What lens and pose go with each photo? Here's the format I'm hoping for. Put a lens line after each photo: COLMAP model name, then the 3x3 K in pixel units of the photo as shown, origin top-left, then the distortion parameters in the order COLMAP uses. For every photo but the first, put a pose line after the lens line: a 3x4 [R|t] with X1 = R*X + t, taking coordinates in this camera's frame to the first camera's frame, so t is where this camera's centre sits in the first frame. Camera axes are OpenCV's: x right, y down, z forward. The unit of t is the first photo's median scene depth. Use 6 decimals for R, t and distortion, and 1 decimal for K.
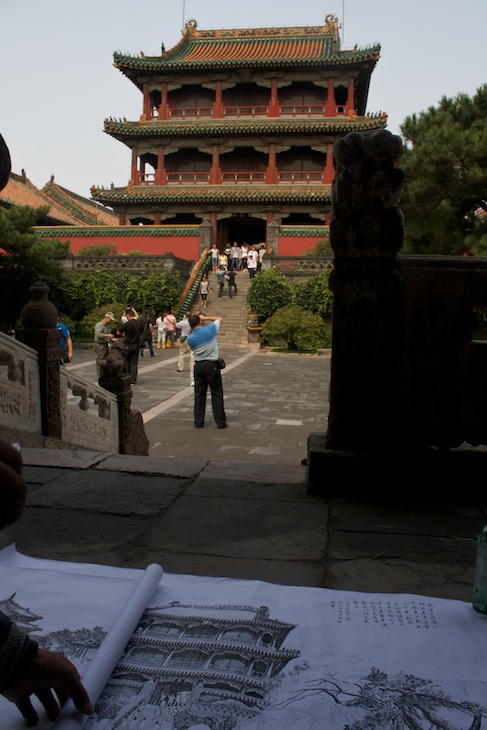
lens RADIAL K [[623.5, 0, 243.5], [0, 623.5, 365.0], [0, 0, 1]] dist [-0.186512, 0.164923]
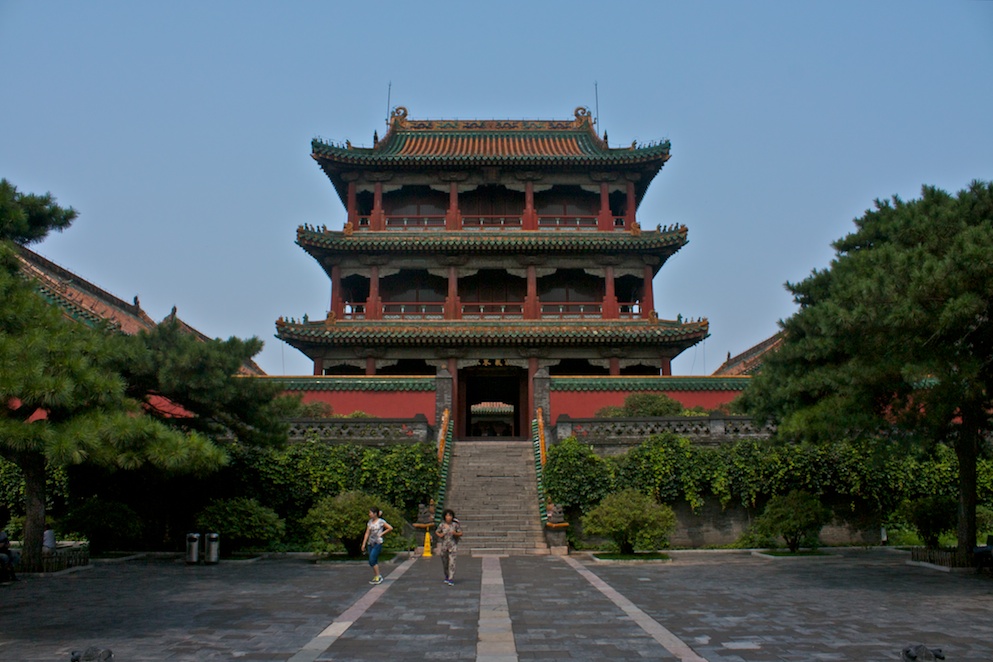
lens RADIAL K [[833.5, 0, 496.5], [0, 833.5, 331.0], [0, 0, 1]] dist [-0.150310, -0.000600]
pose [[0.990064, 0.004875, 0.140533, -0.132916], [0.034632, 0.960162, -0.277289, -0.010907], [-0.136286, 0.279401, 0.950453, 0.076740]]
